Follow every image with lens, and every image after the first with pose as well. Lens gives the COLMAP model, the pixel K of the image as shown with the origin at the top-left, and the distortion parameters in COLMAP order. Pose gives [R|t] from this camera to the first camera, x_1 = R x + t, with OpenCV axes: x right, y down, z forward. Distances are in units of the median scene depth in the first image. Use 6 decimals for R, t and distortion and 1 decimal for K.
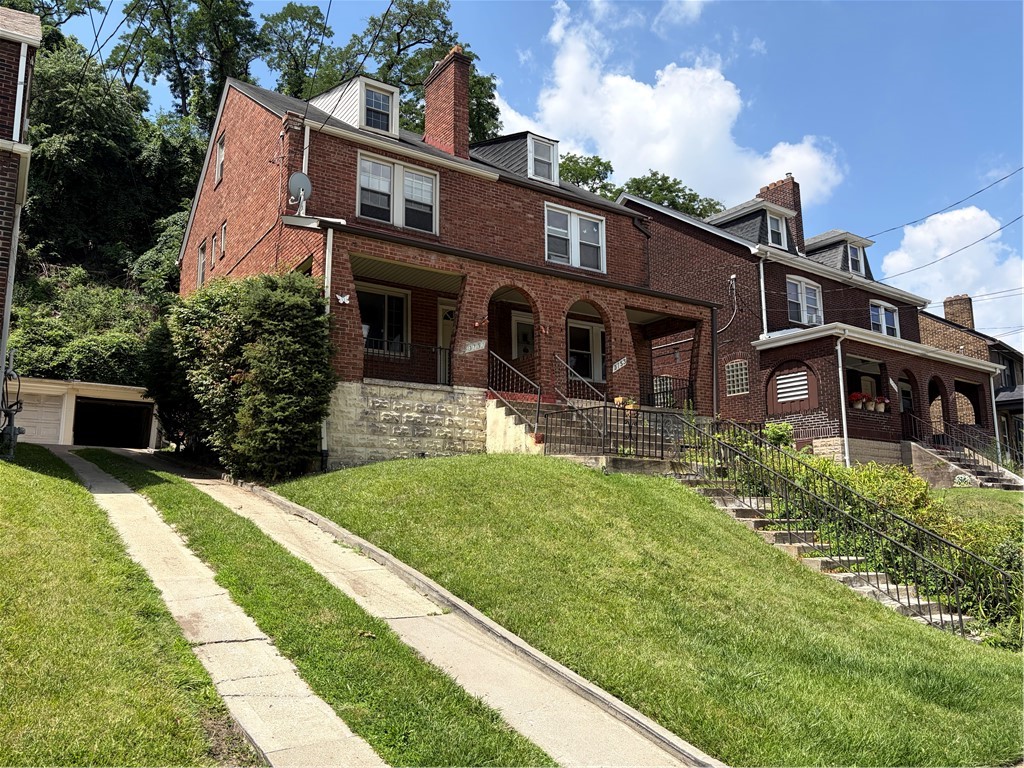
lens RADIAL K [[775.9, 0, 515.4], [0, 775.9, 380.7], [0, 0, 1]] dist [0.045770, -0.052538]
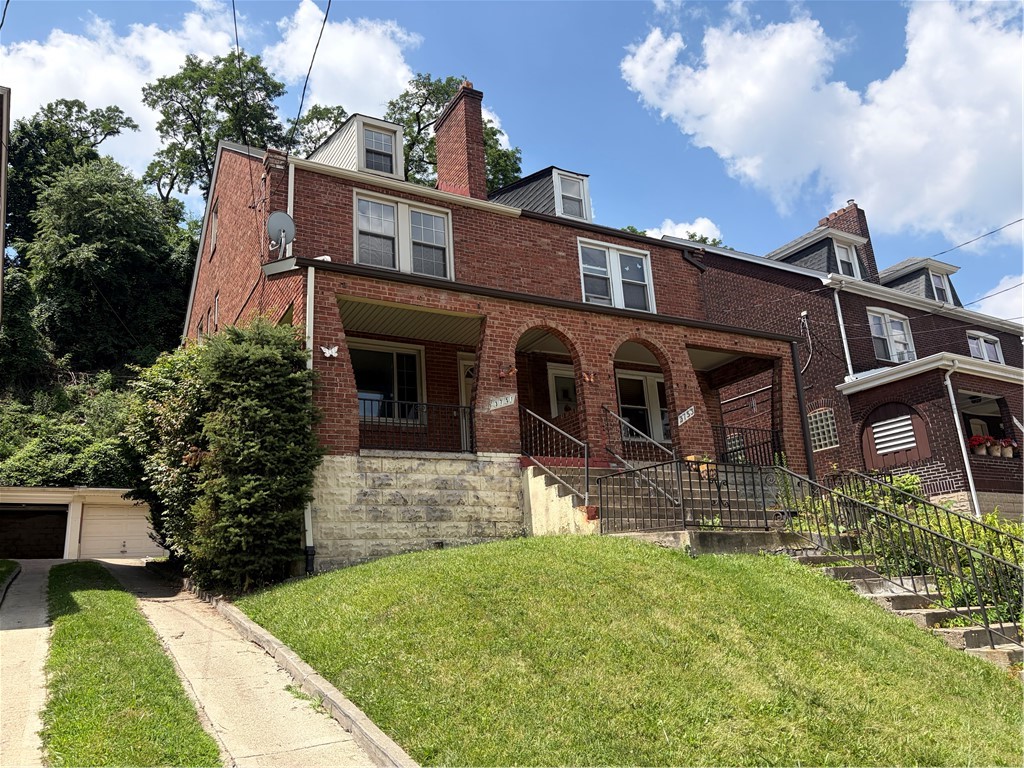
lens RADIAL K [[775.9, 0, 506.0], [0, 775.9, 393.5], [0, 0, 1]] dist [0.045770, -0.052538]
pose [[0.994680, -0.076044, -0.069487, 0.006345], [0.069285, 0.993065, -0.094984, 0.018425], [0.076228, 0.089664, 0.993051, 0.171193]]
